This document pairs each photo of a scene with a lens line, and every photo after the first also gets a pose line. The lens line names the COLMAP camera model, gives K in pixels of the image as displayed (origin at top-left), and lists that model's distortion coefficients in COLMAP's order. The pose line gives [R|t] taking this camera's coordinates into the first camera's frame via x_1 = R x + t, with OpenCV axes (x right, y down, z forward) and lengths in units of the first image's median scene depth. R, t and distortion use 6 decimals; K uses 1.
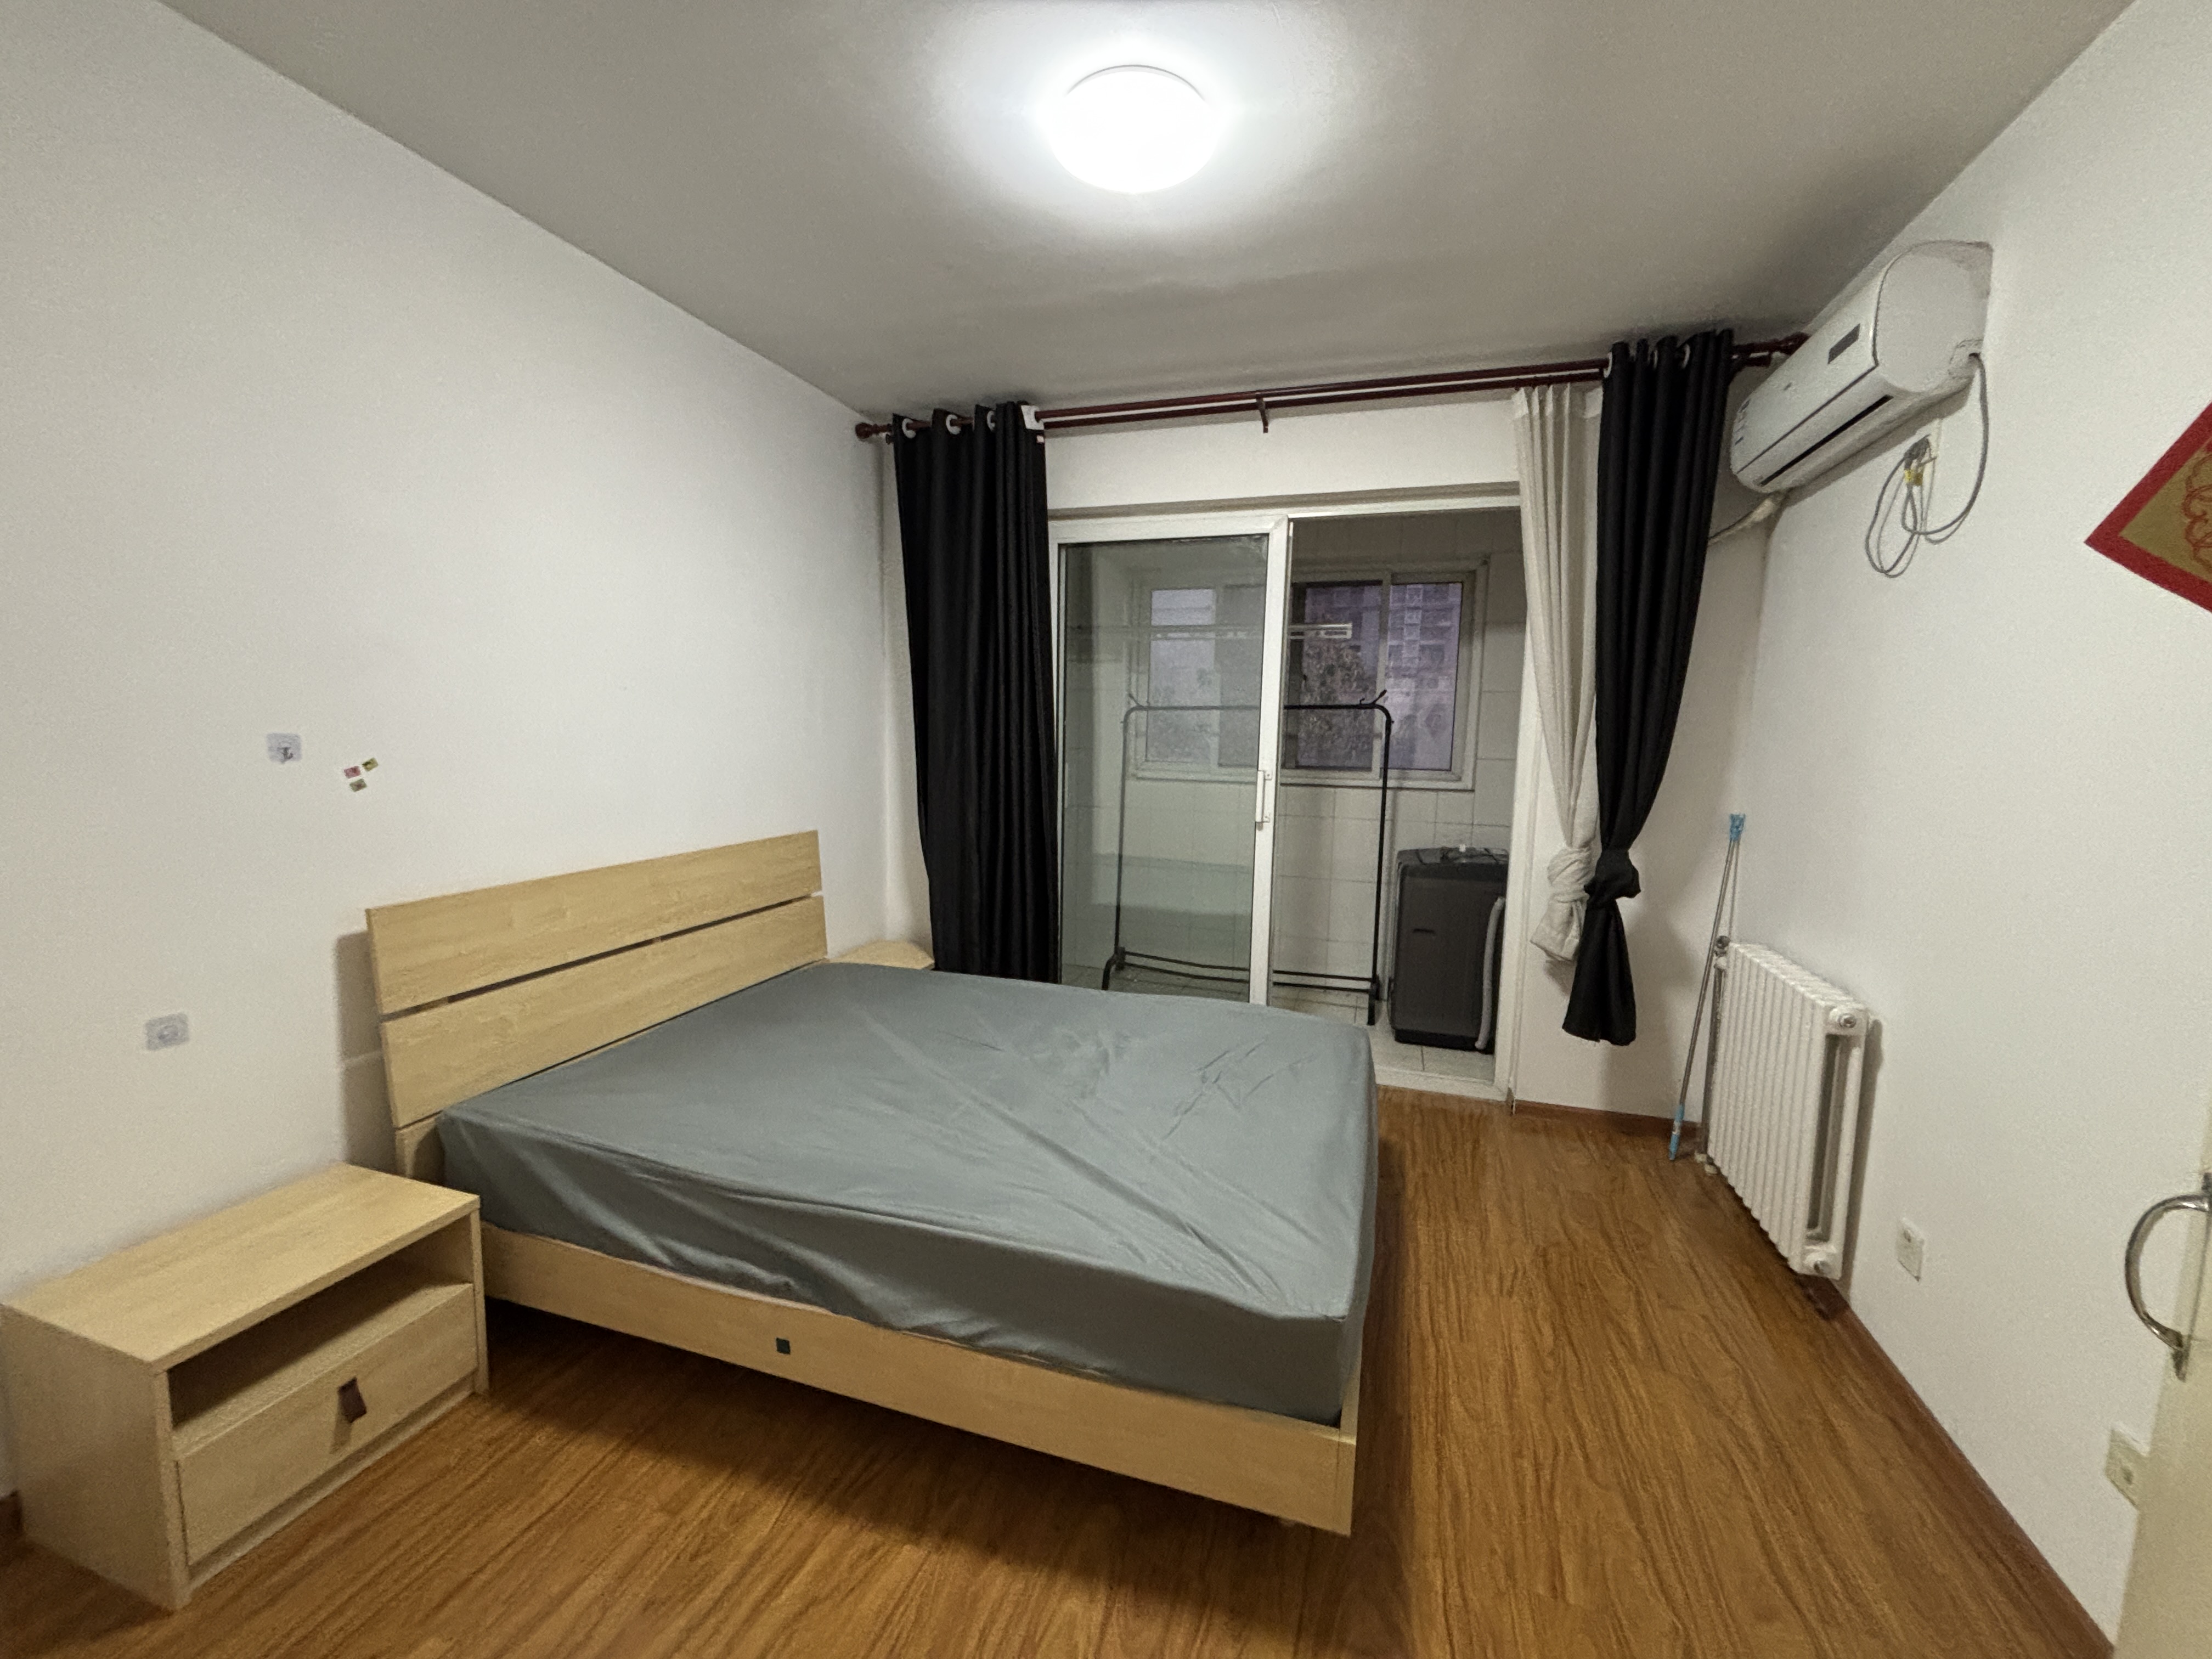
lens RADIAL K [[885.8, 0, 1106.0], [0, 885.8, 829.5], [0, 0, 1]] dist [-0.024965, -0.000178]
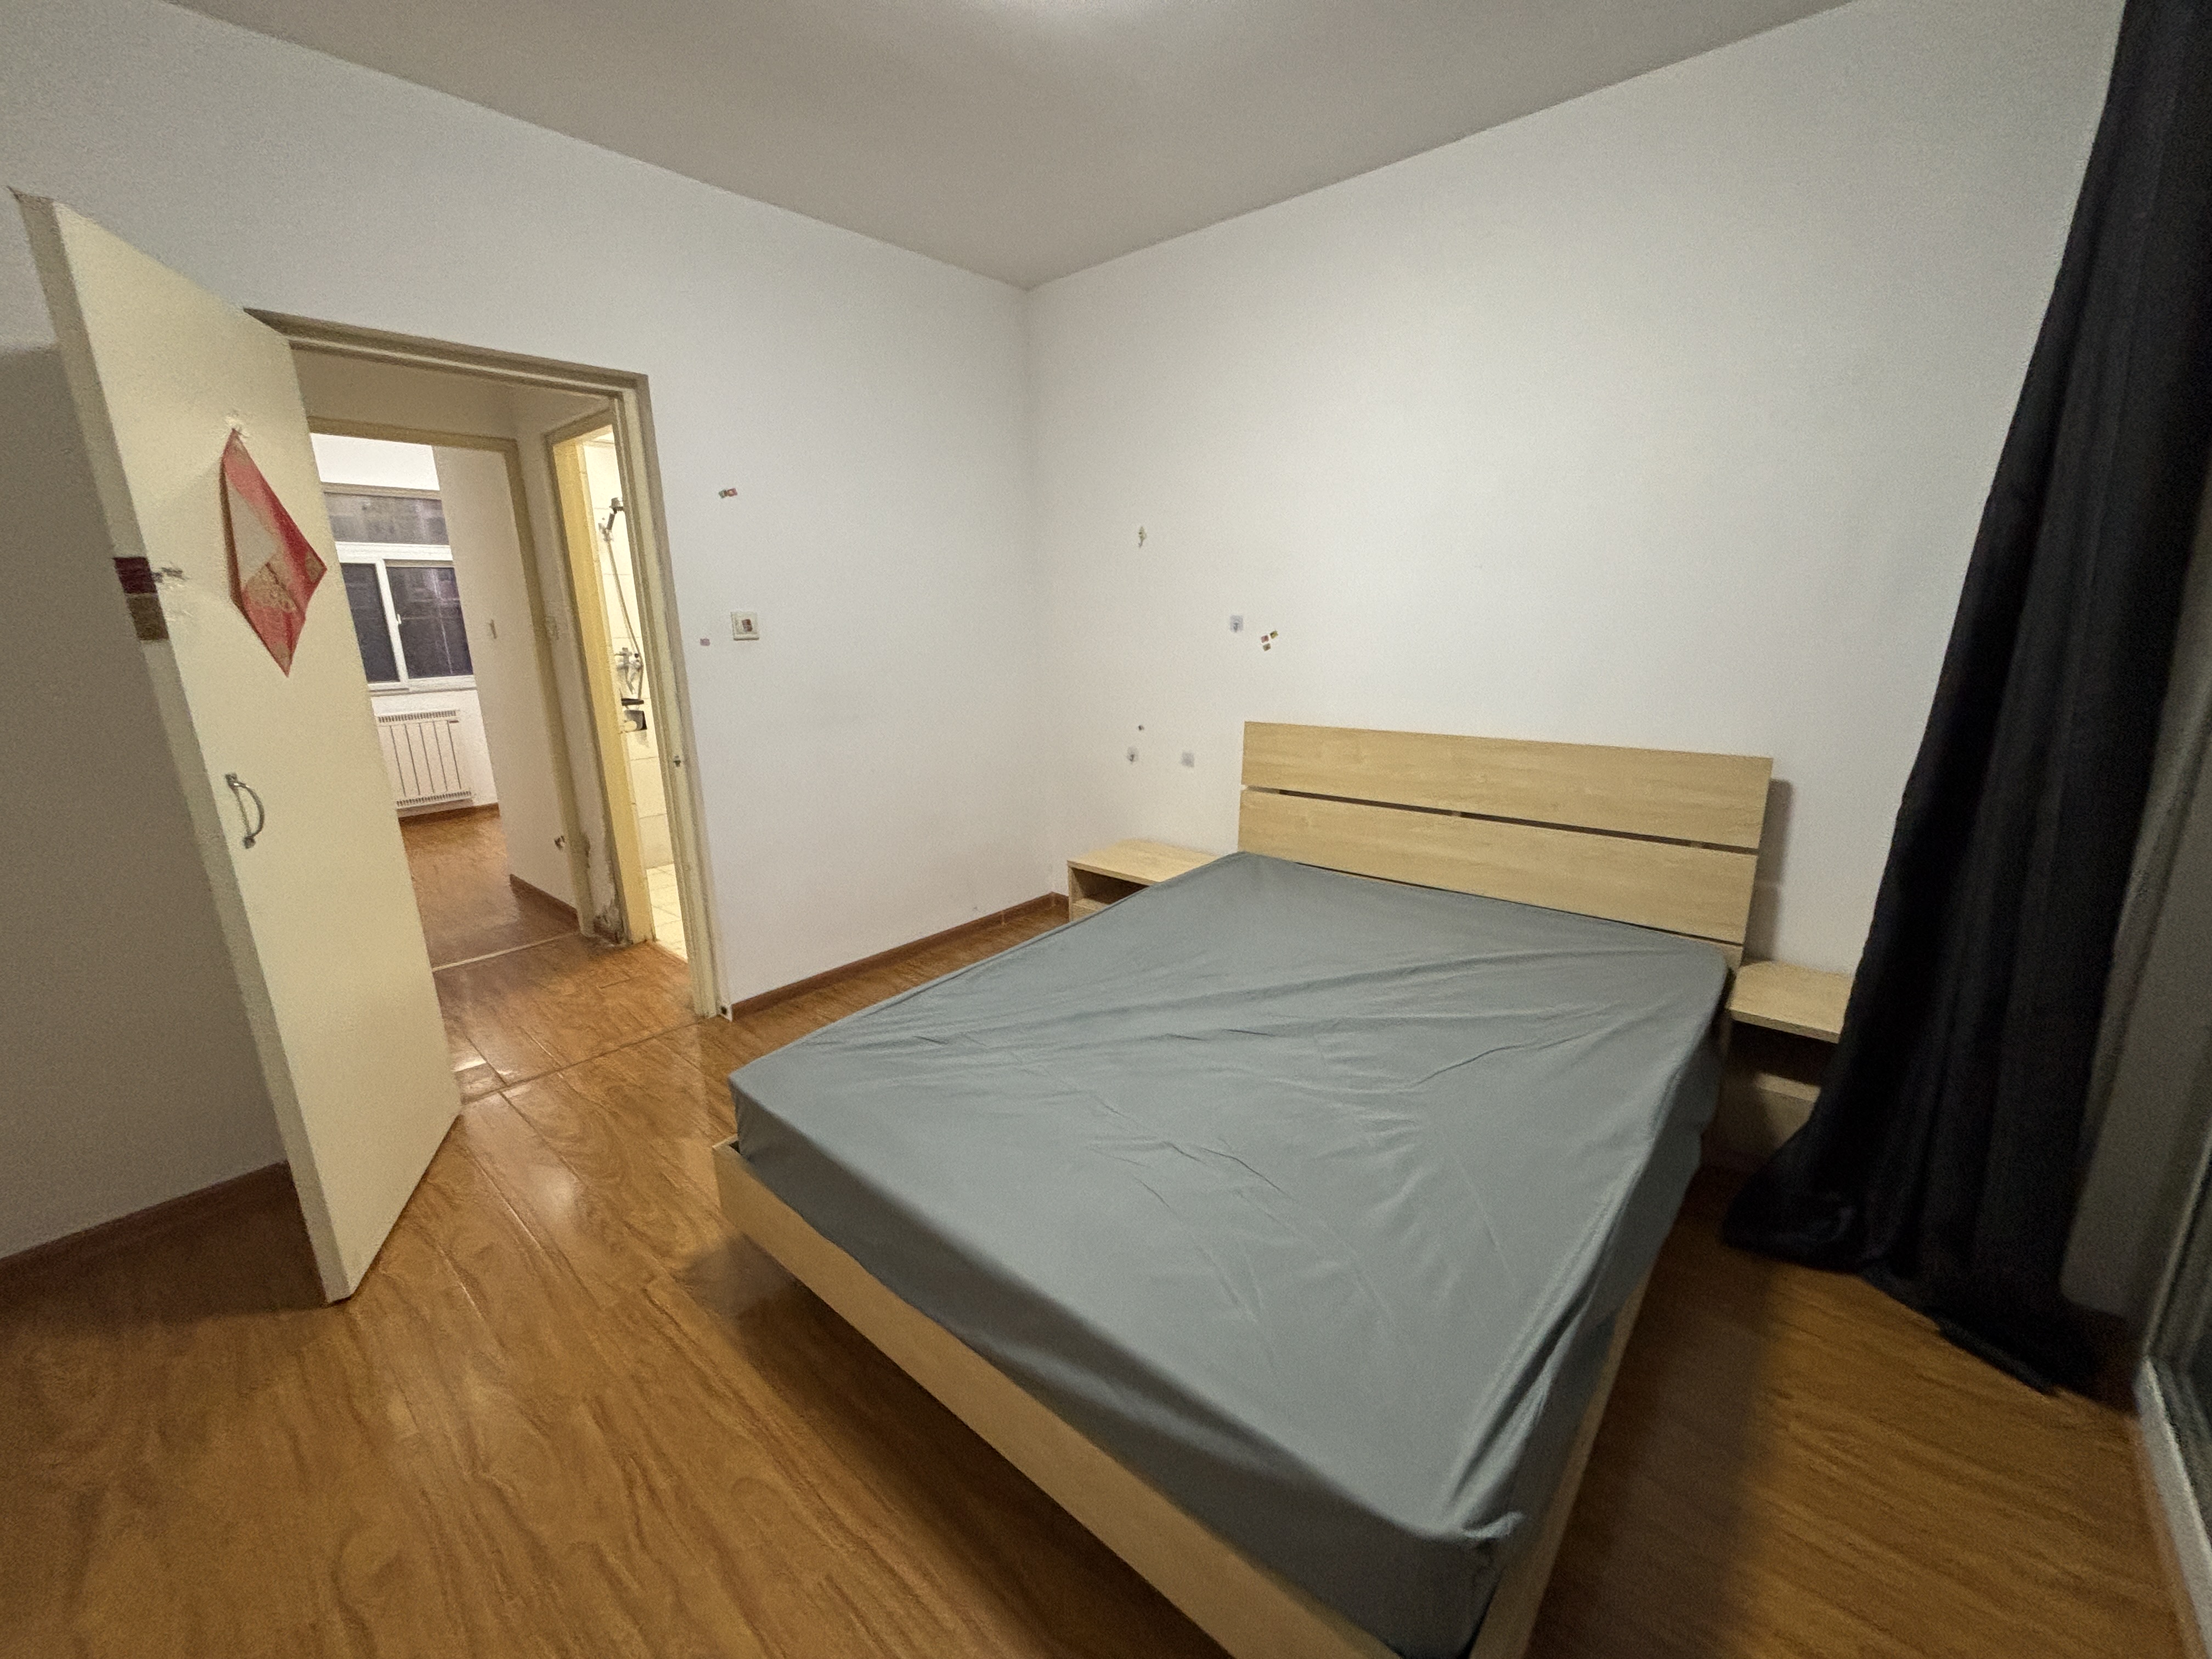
lens RADIAL K [[885.8, 0, 1106.0], [0, 885.8, 829.5], [0, 0, 1]] dist [-0.024965, -0.000178]
pose [[-0.398496, 0.207006, -0.893504, 0.824431], [-0.091286, 0.960407, 0.263219, -0.131286], [0.912616, 0.186456, -0.363822, 1.389880]]
